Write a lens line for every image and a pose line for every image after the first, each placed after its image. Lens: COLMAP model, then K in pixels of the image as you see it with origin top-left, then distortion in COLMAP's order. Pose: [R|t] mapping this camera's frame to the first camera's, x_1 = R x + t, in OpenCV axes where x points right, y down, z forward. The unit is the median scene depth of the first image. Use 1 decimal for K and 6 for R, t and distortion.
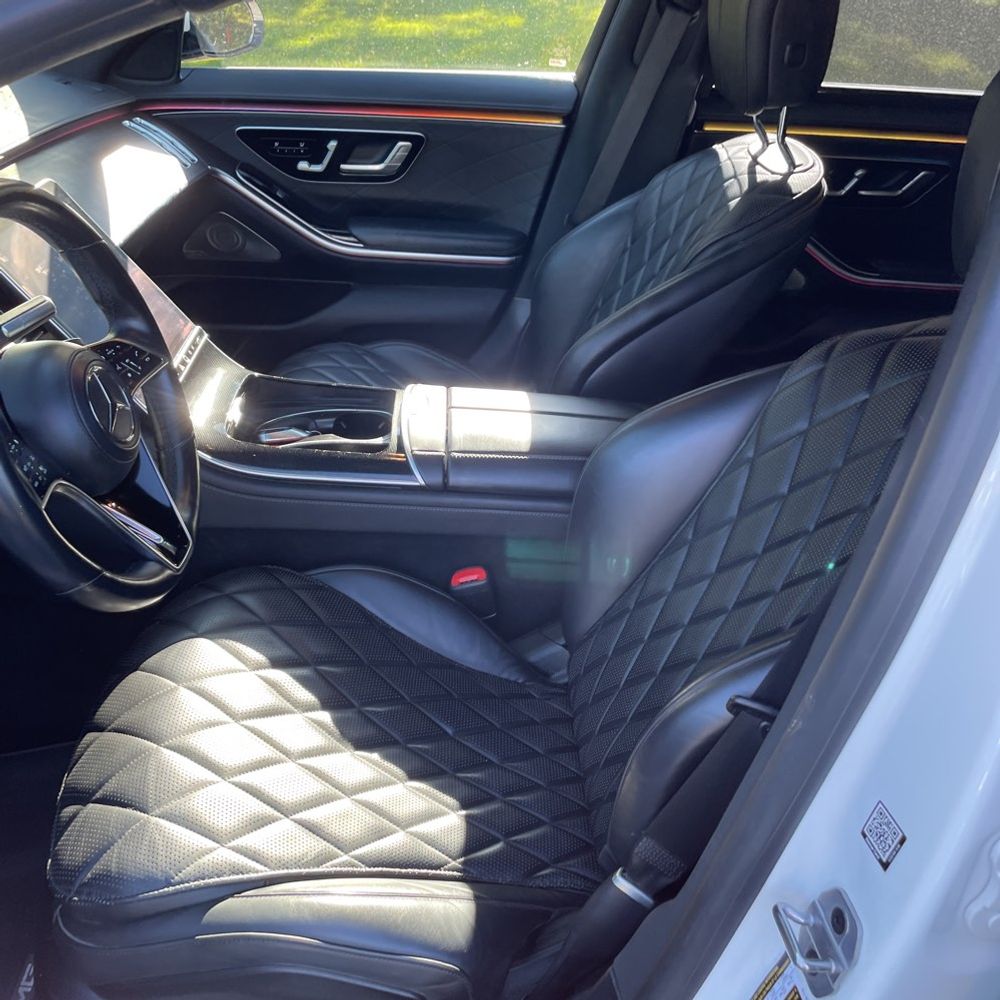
lens RADIAL K [[1016.0, 0, 528.6], [0, 1016.0, 504.6], [0, 0, 1]] dist [0.068030, -0.110460]
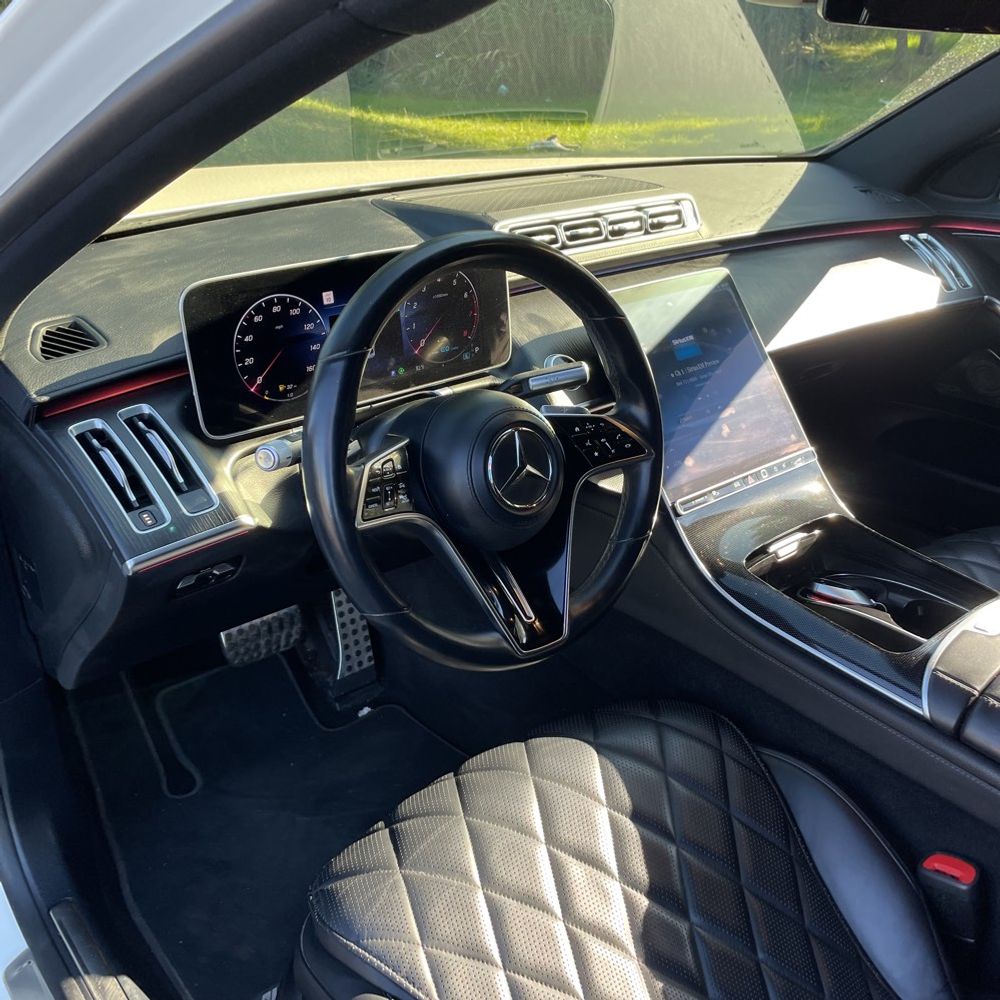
lens RADIAL K [[1016.0, 0, 528.6], [0, 1016.0, 504.6], [0, 0, 1]] dist [0.068030, -0.110460]
pose [[0.566796, 0.300233, -0.767205, 0.254741], [-0.392380, 0.917208, 0.069051, -0.098262], [0.724417, 0.261898, 0.637675, 0.277910]]
